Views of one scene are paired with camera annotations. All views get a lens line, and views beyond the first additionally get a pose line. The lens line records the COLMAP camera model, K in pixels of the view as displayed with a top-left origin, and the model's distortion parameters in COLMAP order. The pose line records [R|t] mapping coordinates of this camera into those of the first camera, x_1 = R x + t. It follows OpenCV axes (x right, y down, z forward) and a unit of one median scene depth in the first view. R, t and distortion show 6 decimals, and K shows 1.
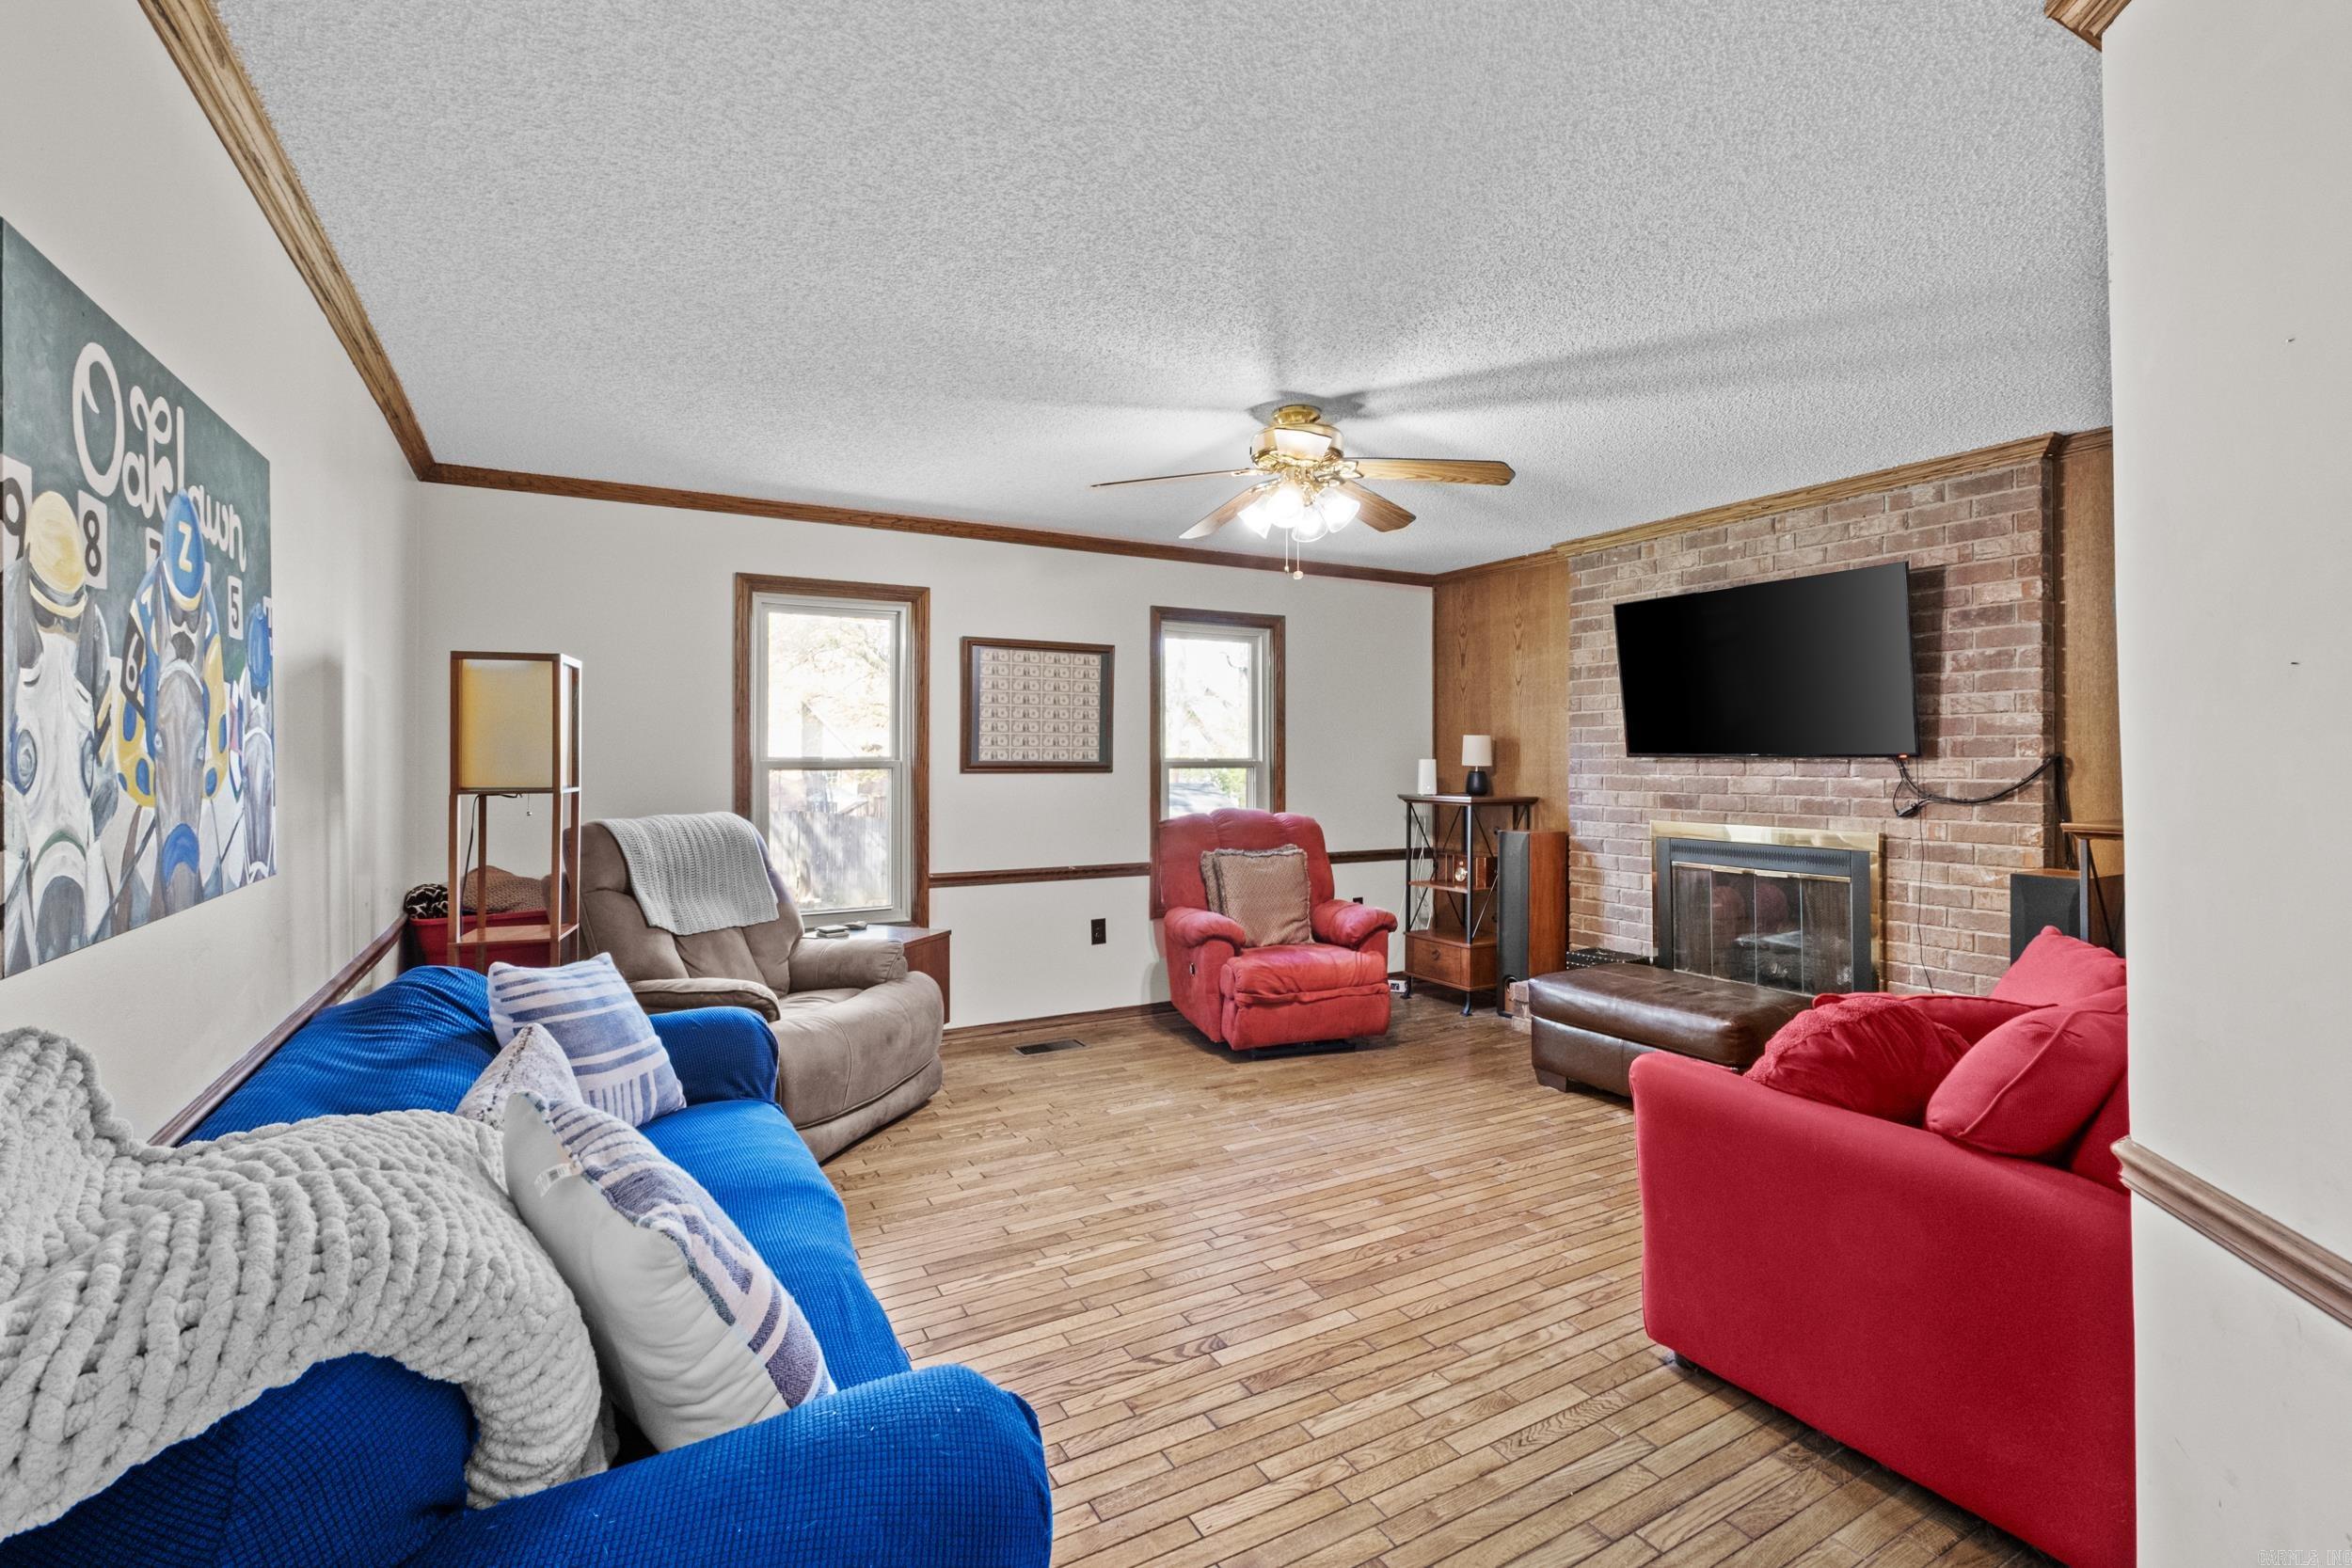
lens RADIAL K [[1038.3, 0, 1176.0], [0, 1038.3, 784.0], [0, 0, 1]] dist [-0.008143, 0.000202]
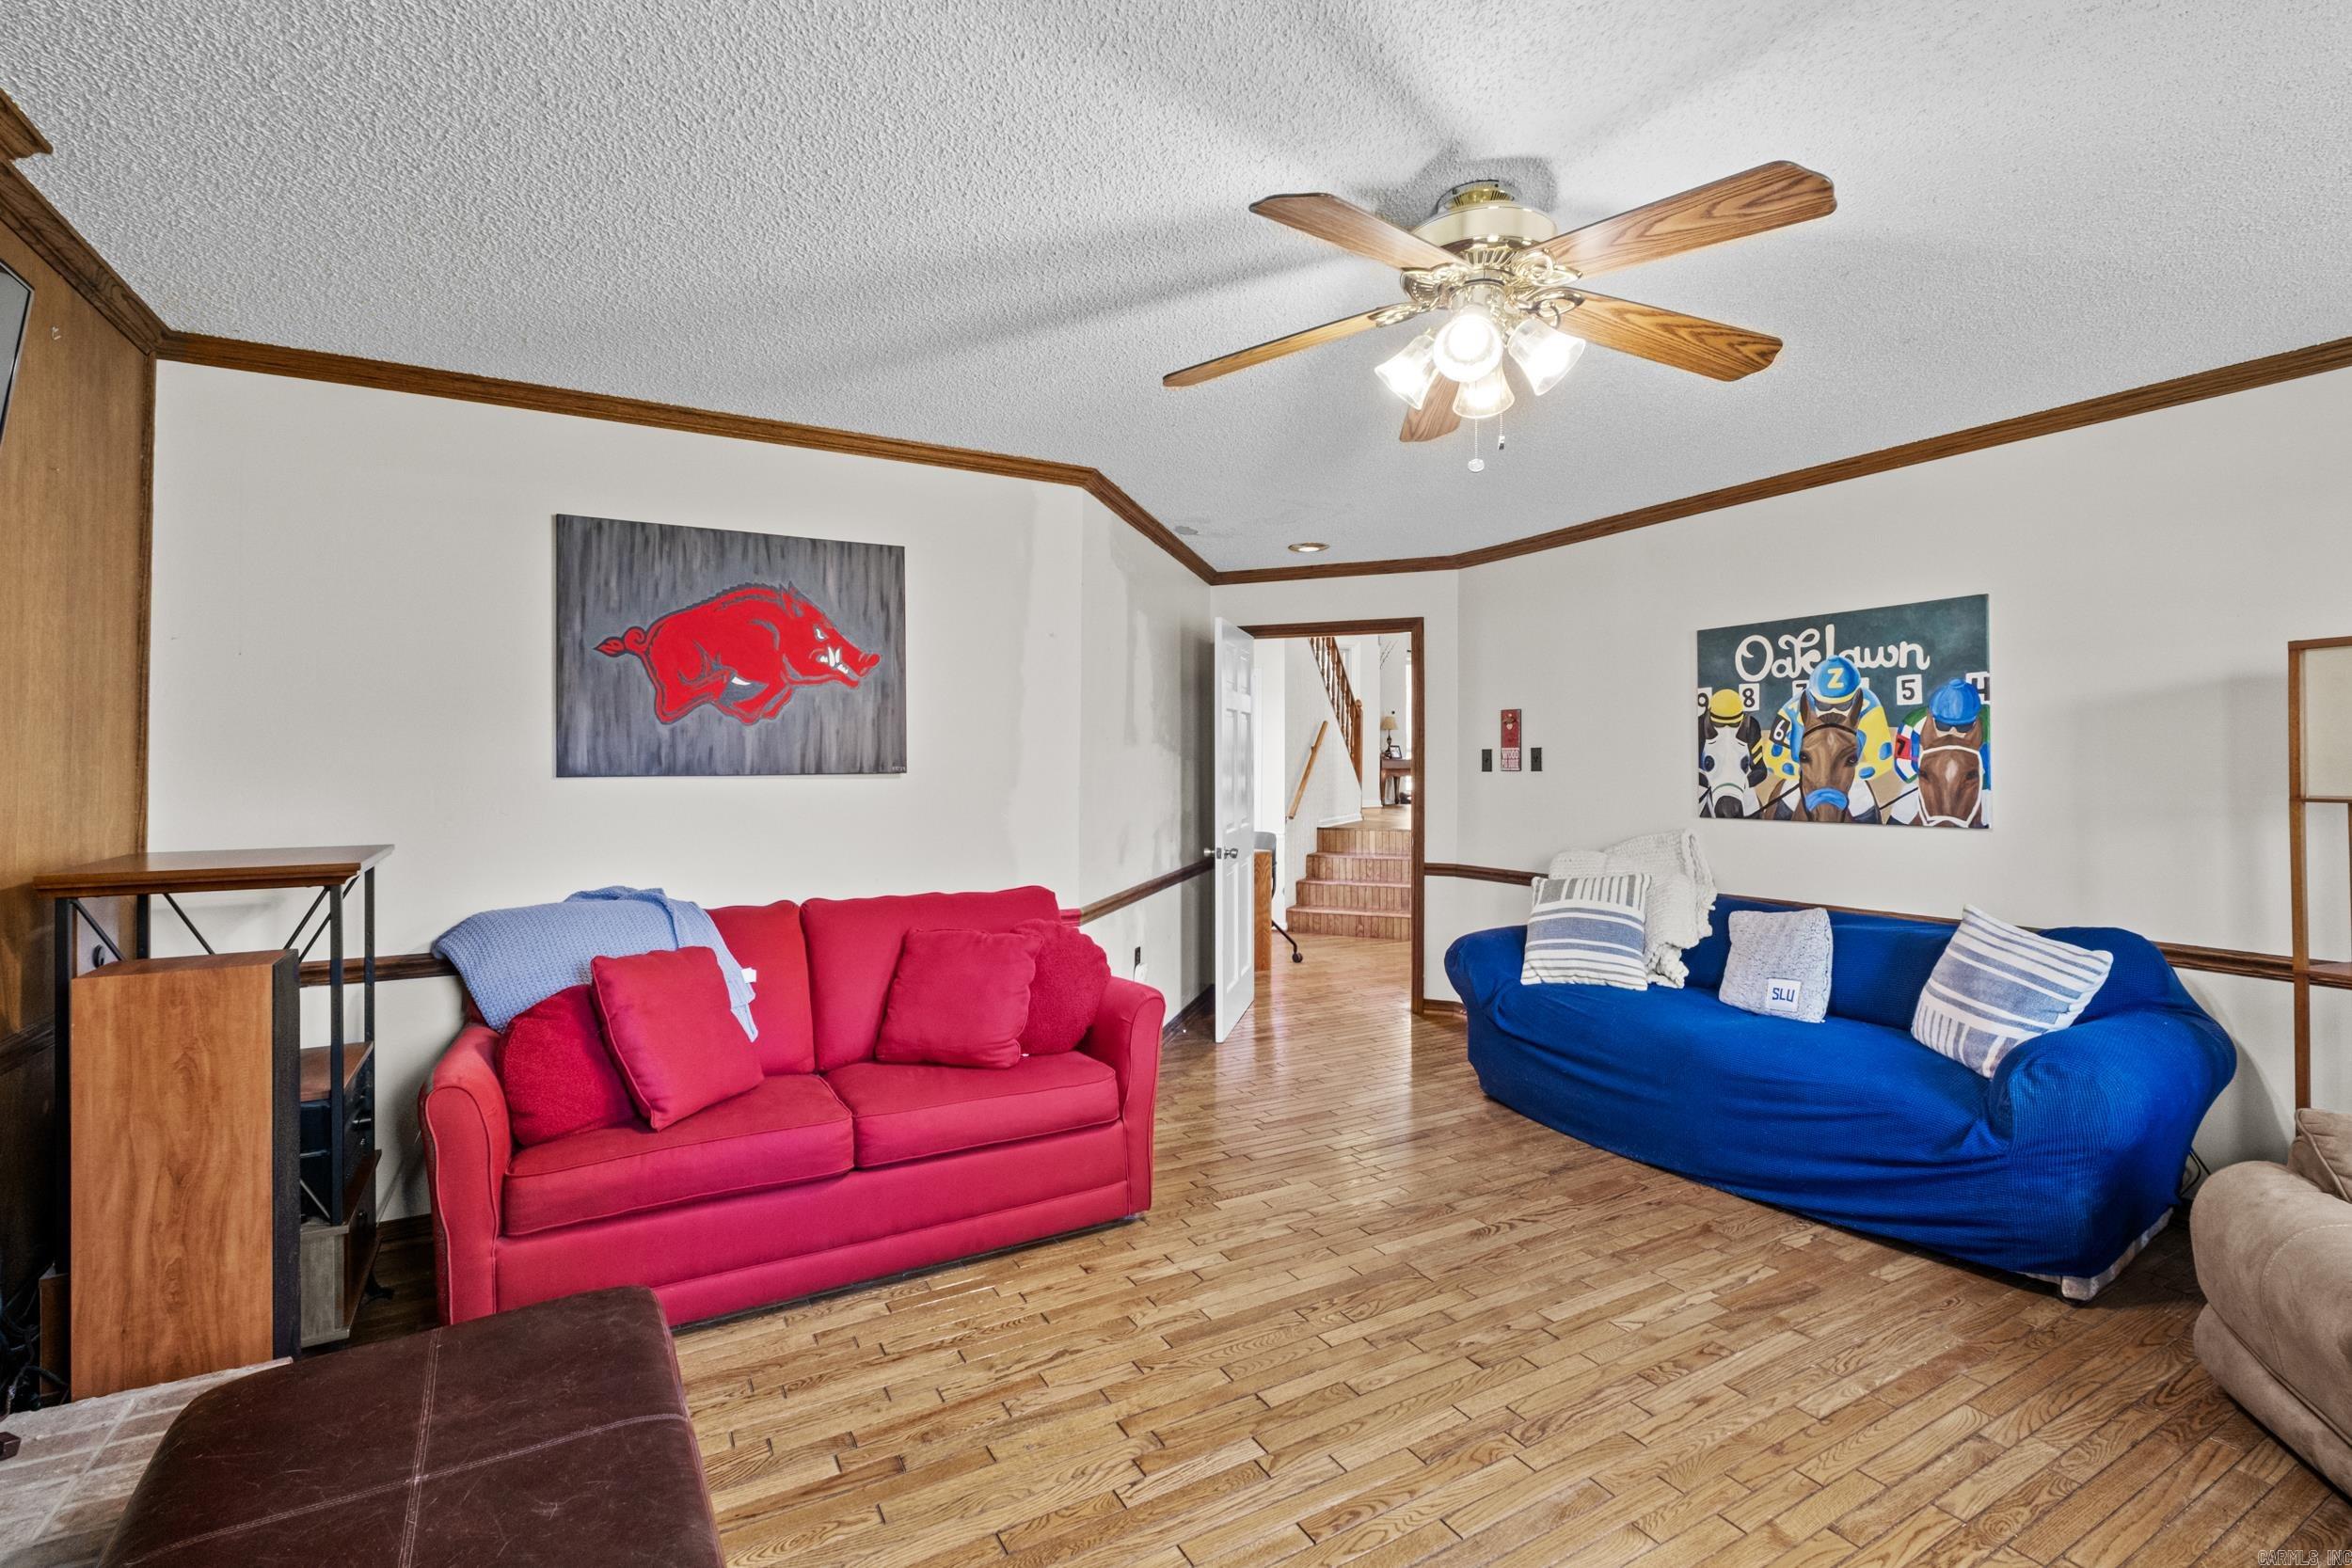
lens RADIAL K [[1038.3, 0, 1176.0], [0, 1038.3, 784.0], [0, 0, 1]] dist [-0.008143, 0.000202]
pose [[-0.999997, 0.002422, 0.000972, 0.414681], [0.002456, 0.999320, 0.036777, -0.044236], [-0.000882, 0.036779, -0.999323, 2.258862]]
